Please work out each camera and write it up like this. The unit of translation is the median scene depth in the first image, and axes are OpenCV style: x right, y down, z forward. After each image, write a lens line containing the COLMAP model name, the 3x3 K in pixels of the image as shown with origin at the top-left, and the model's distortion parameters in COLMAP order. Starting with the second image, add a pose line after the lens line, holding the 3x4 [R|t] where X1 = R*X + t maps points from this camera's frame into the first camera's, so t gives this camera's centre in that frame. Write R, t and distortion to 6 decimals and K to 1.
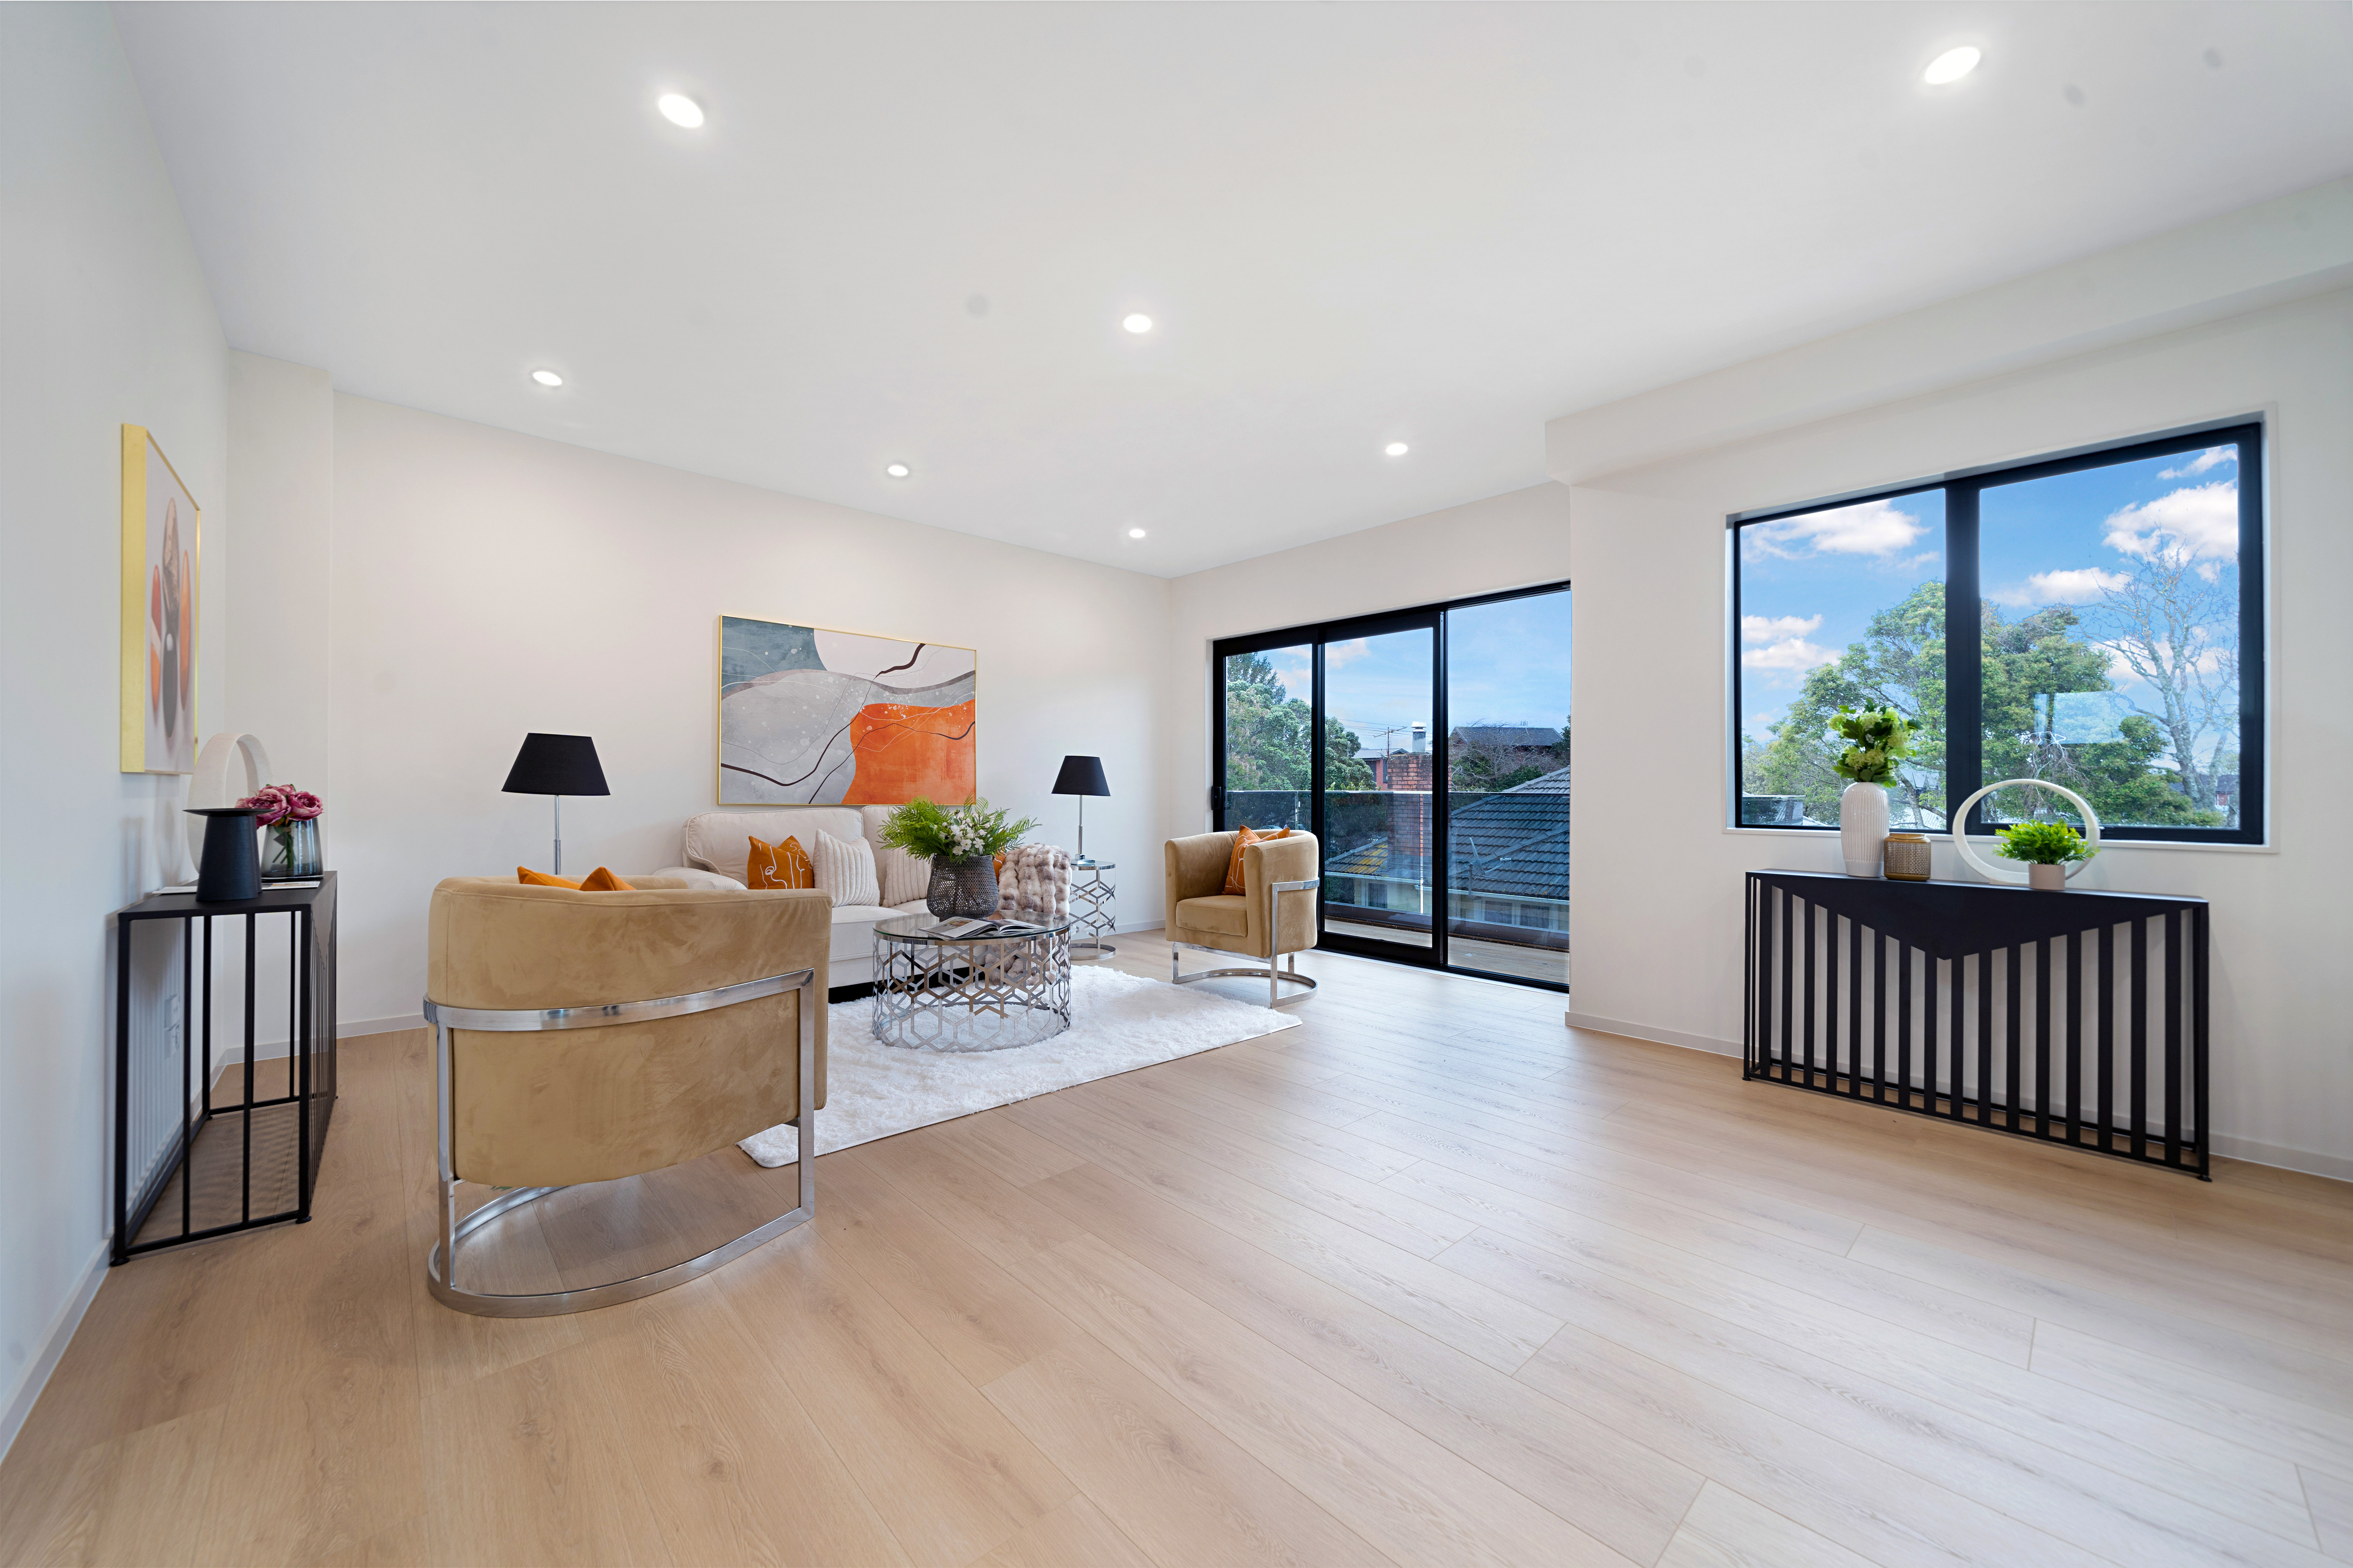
lens RADIAL K [[886.2, 0, 1176.5], [0, 886.2, 784.0], [0, 0, 1]] dist [0.000316, 0.000036]
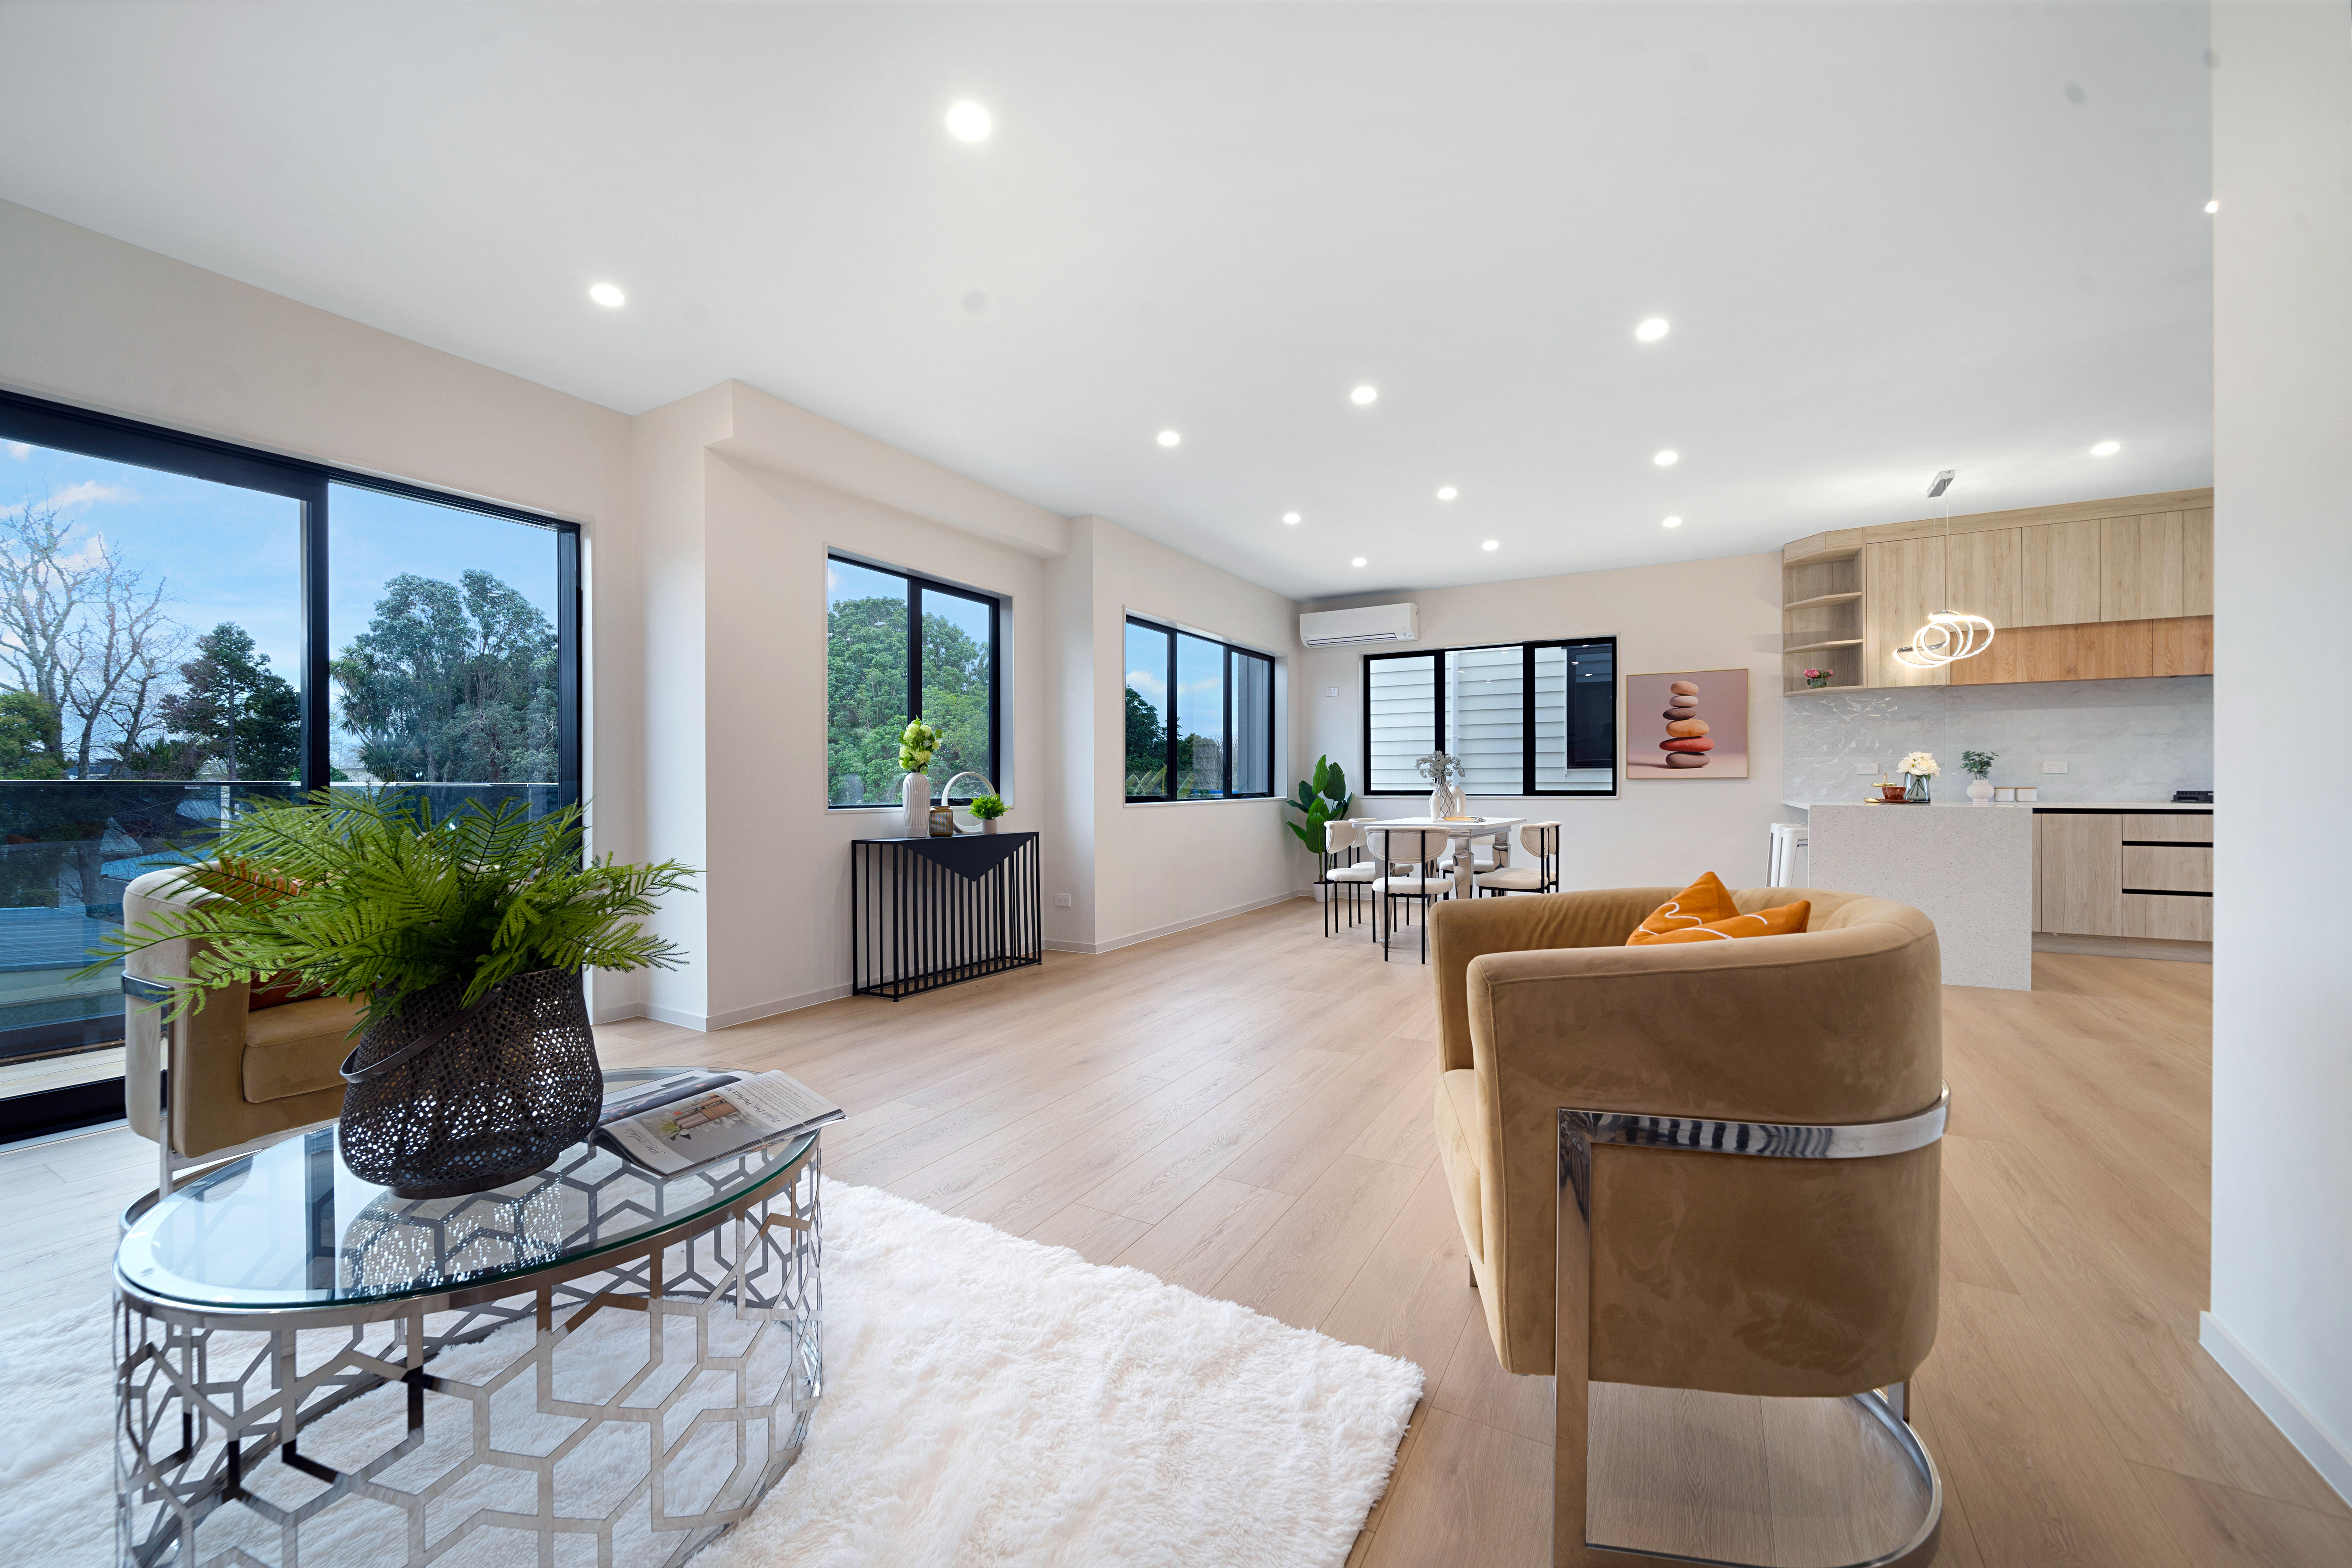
lens RADIAL K [[945.2, 0, 1176.0], [0, 945.2, 784.0], [0, 0, 1]] dist [0.000495, 0.000026]
pose [[-0.316984, -0.001695, 0.948429, -0.854603], [-0.002828, 0.999996, 0.000842, 0.015674], [-0.948427, -0.002415, -0.316987, 1.134902]]
